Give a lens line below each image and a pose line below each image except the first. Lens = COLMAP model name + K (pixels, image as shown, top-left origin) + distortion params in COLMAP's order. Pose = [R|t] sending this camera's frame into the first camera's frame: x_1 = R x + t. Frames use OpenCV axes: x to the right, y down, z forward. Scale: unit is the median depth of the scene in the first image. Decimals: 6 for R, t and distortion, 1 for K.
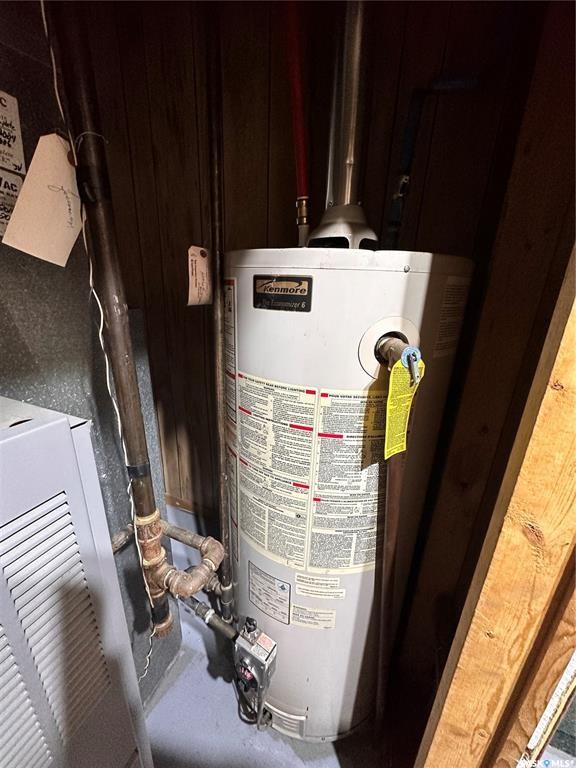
lens RADIAL K [[305.3, 0, 289.8], [0, 305.3, 388.2], [0, 0, 1]] dist [-0.007009, 0.000561]
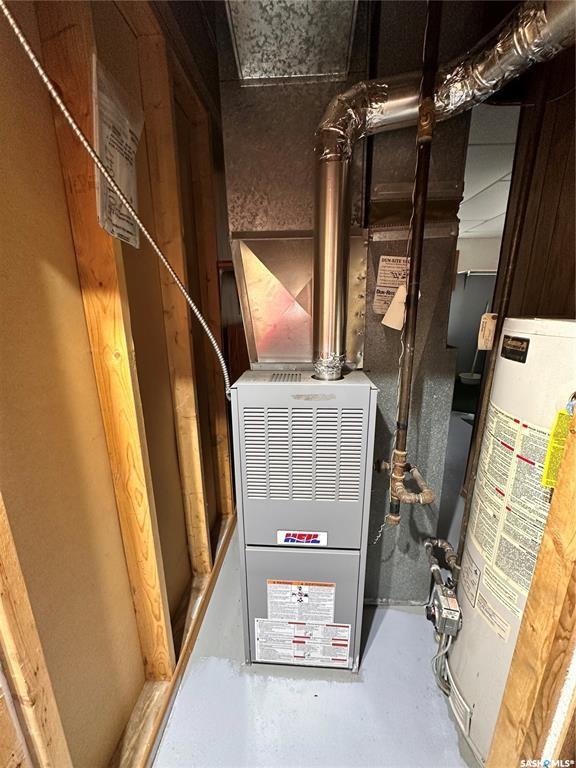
lens RADIAL K [[305.3, 0, 287.7], [0, 305.3, 385.7], [0, 0, 1]] dist [-0.007009, 0.000561]
pose [[0.323616, 0.193813, -0.926126, 0.909073], [-0.278332, 0.954990, 0.102596, 0.006785], [0.904325, 0.224569, 0.362994, -0.412264]]
